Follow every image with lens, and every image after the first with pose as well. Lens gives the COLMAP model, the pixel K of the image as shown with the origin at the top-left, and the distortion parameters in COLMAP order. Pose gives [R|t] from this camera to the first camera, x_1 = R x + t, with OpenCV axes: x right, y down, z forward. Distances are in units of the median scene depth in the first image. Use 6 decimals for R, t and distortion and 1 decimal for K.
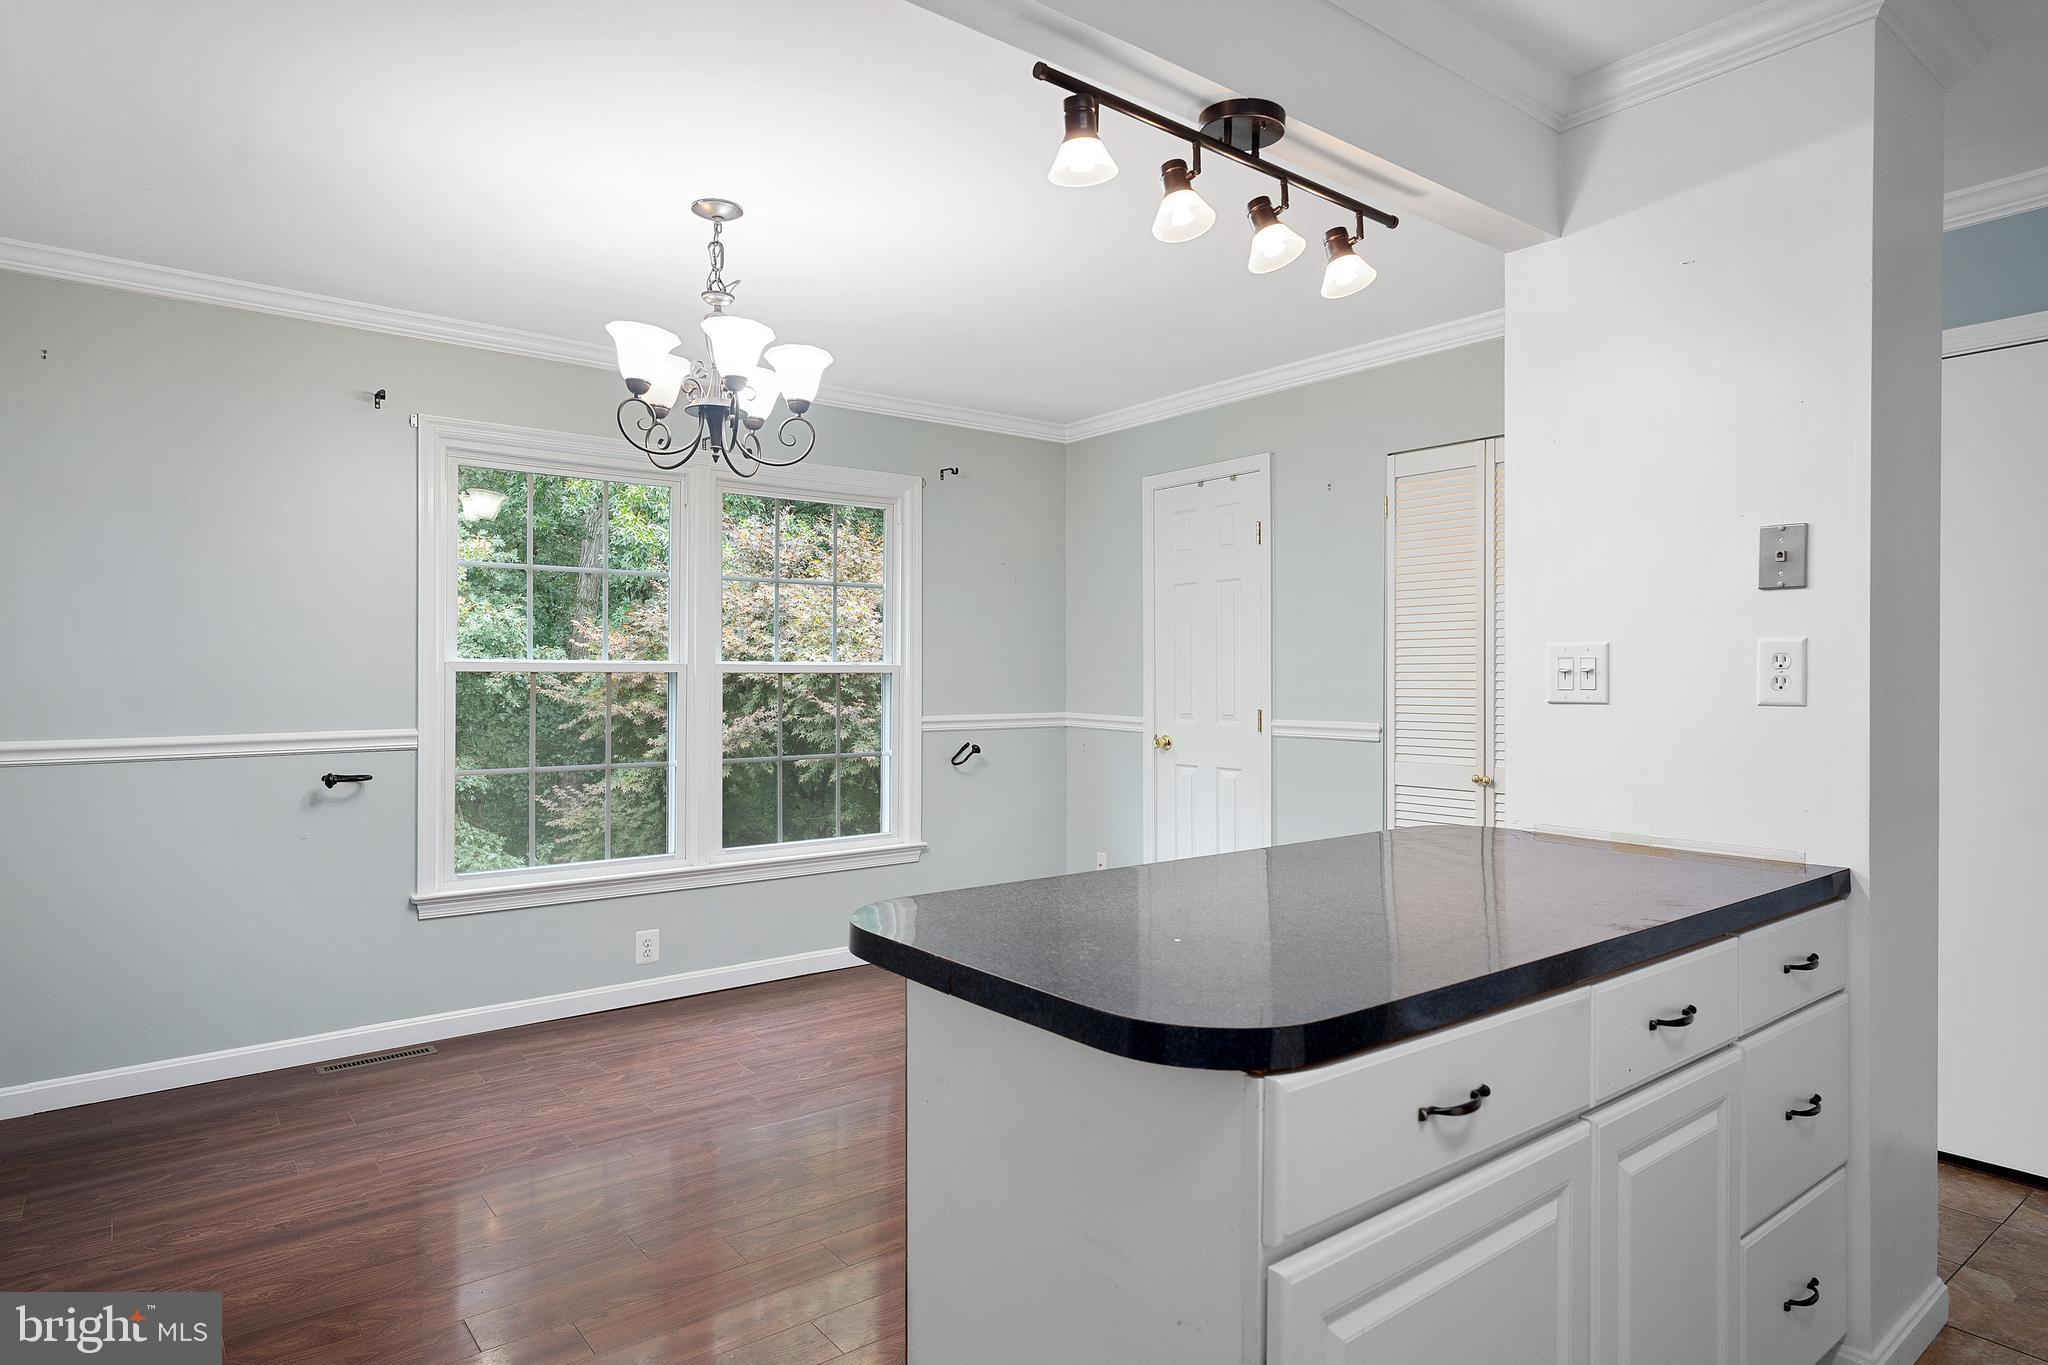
lens RADIAL K [[1178.2, 0, 1028.4], [0, 1178.2, 678.4], [0, 0, 1]] dist [0.006435, 0.001580]
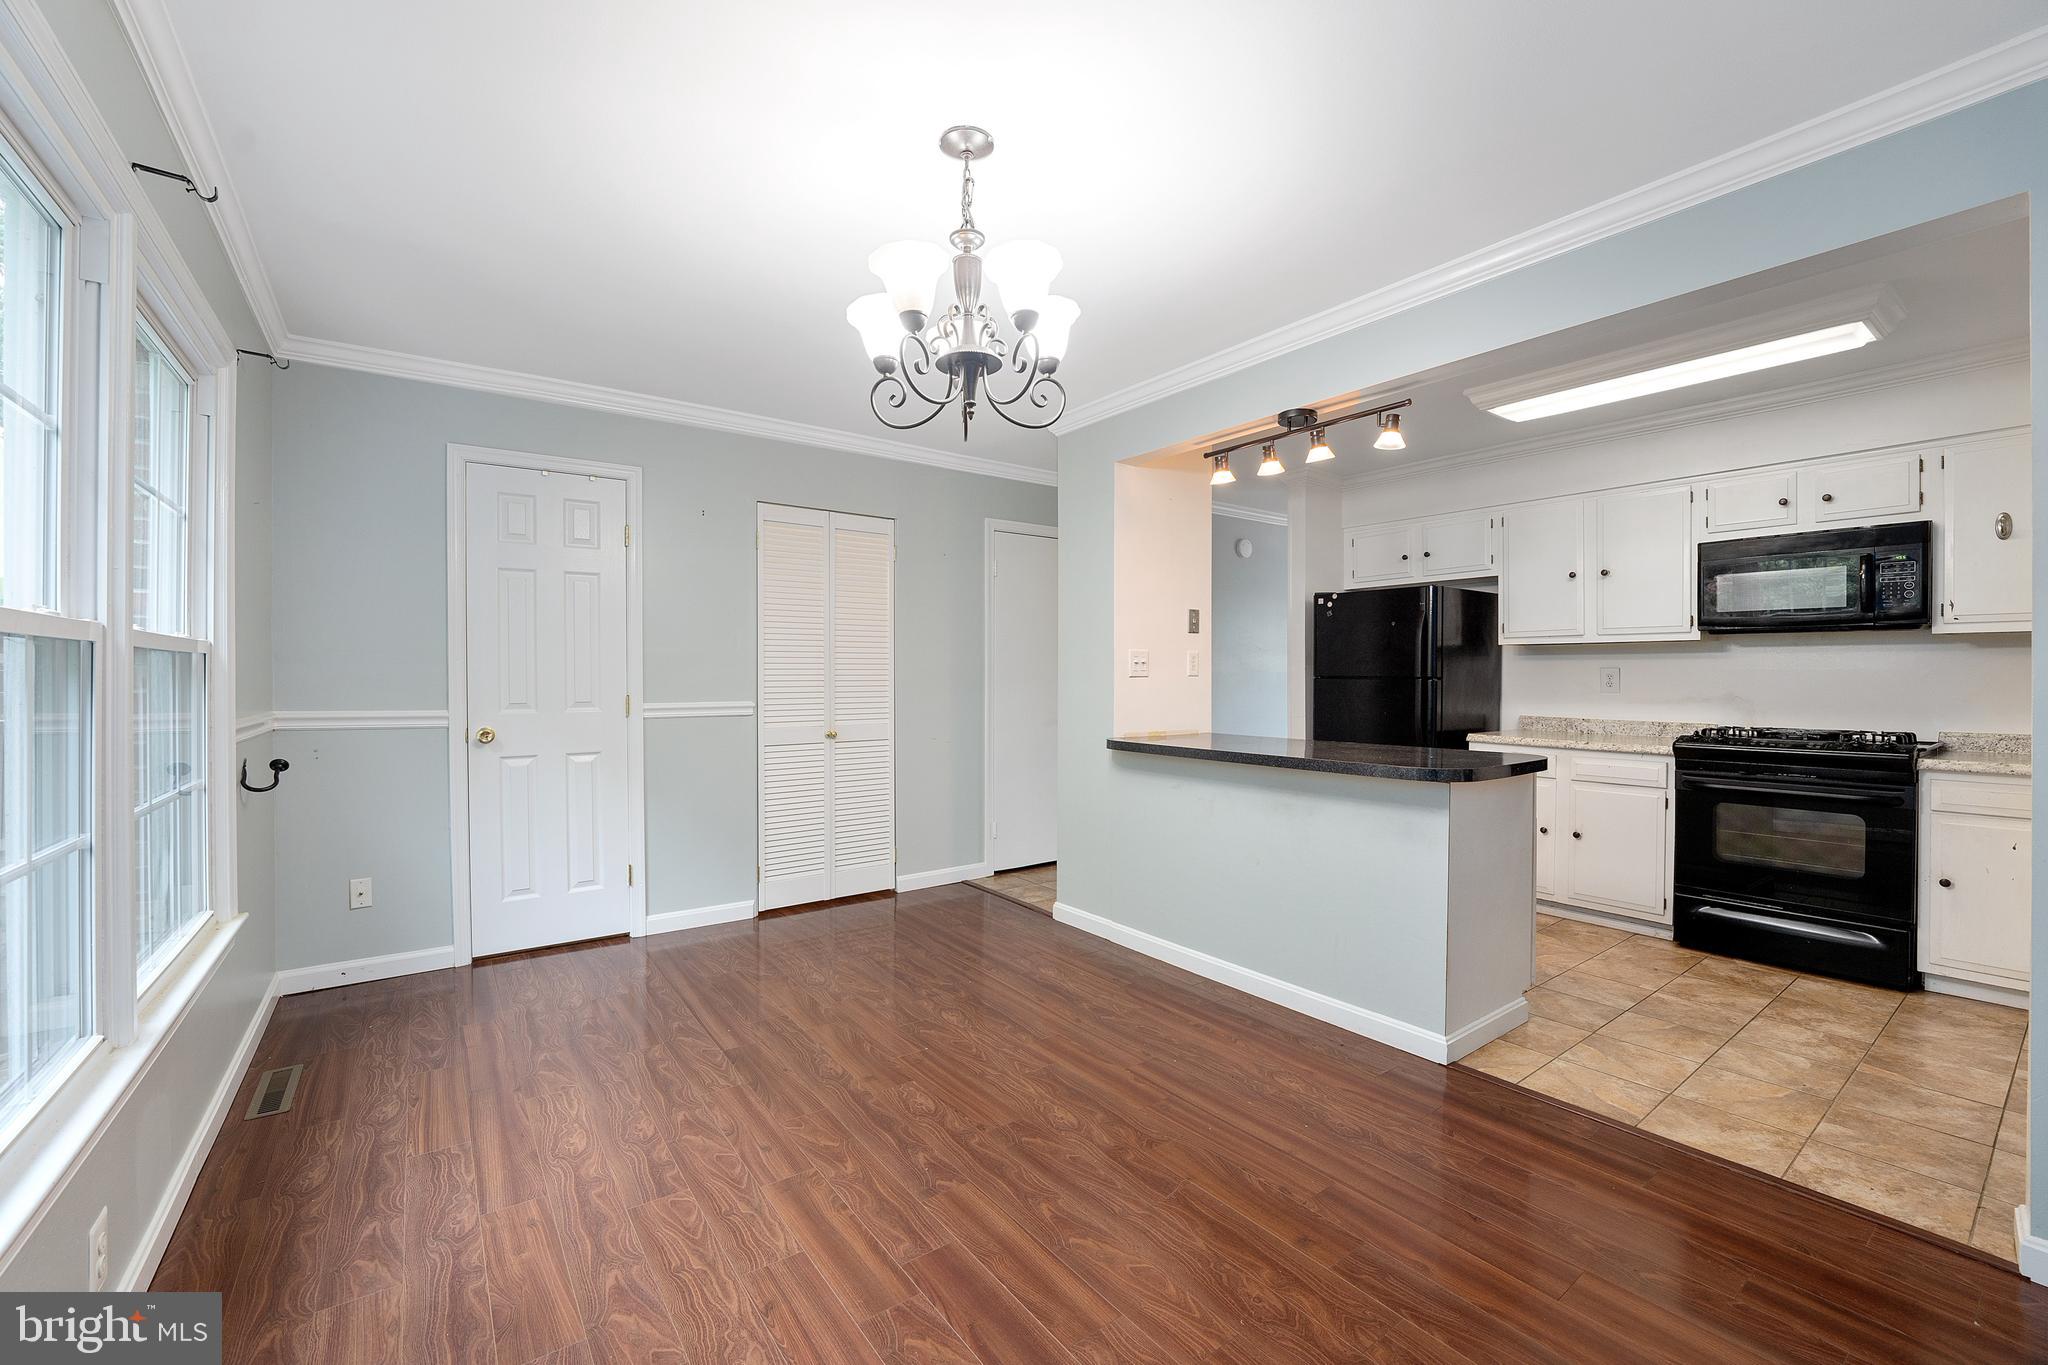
lens RADIAL K [[856.6, 0, 1023.3], [0, 856.6, 681.2], [0, 0, 1]] dist [-0.021387, 0.001760]
pose [[0.031199, -0.006900, 0.999489, -0.690818], [0.003588, 0.999971, 0.006791, 0.009733], [-0.999507, 0.003374, 0.031223, 0.701118]]
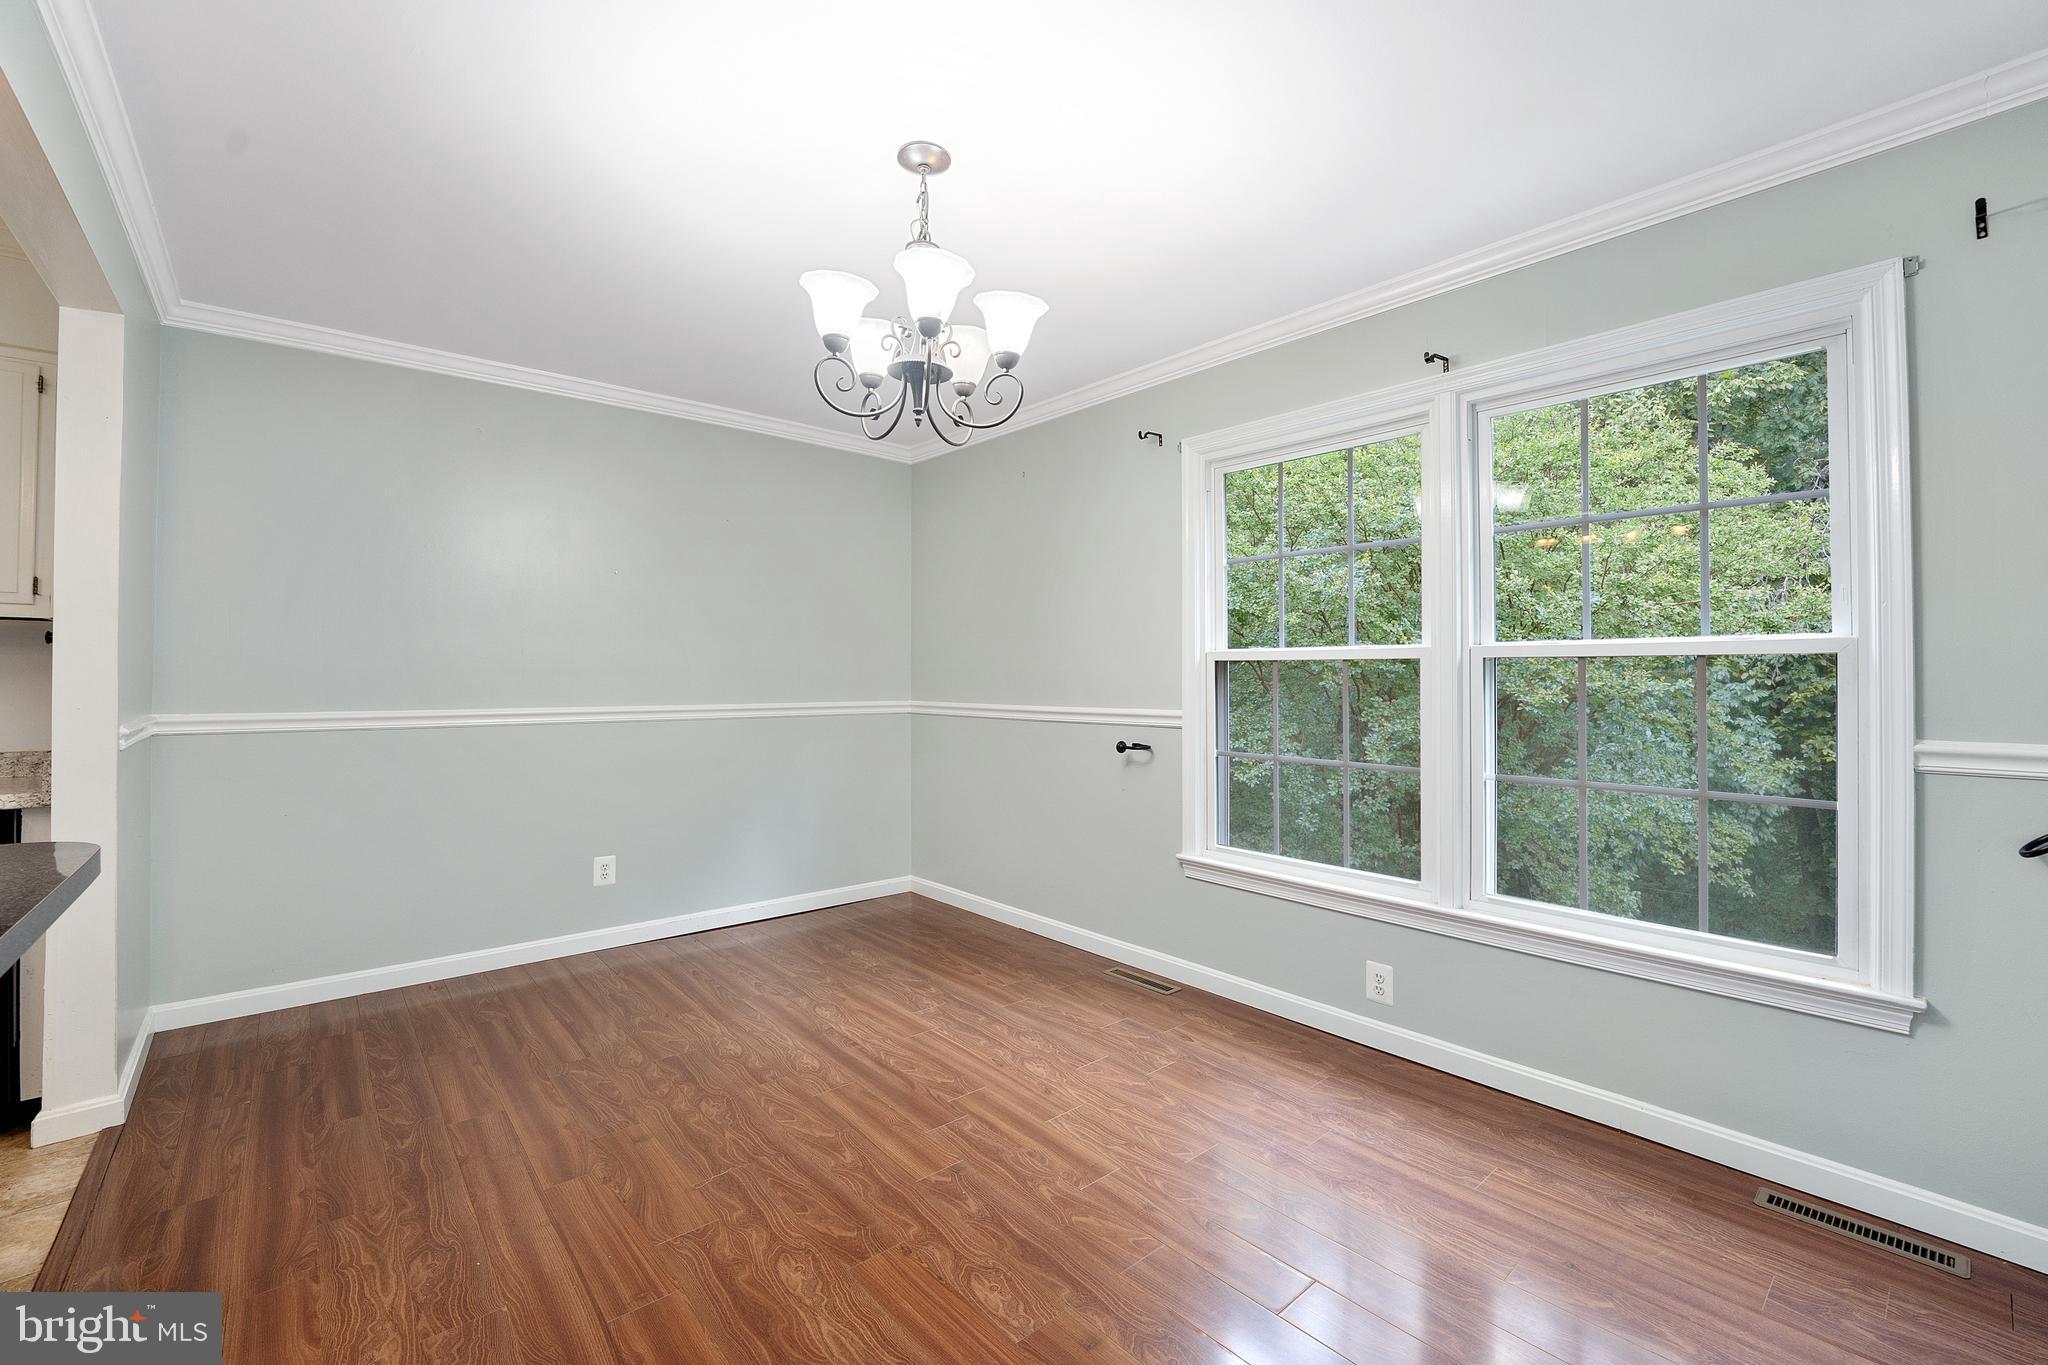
lens RADIAL K [[856.6, 0, 1020.0], [0, 856.6, 661.0], [0, 0, 1]] dist [-0.021387, 0.001760]
pose [[0.045246, -0.015334, -0.998858, 0.304027], [-0.004641, 0.999868, -0.015560, 0.008740], [0.998965, 0.005340, 0.045168, 0.784266]]
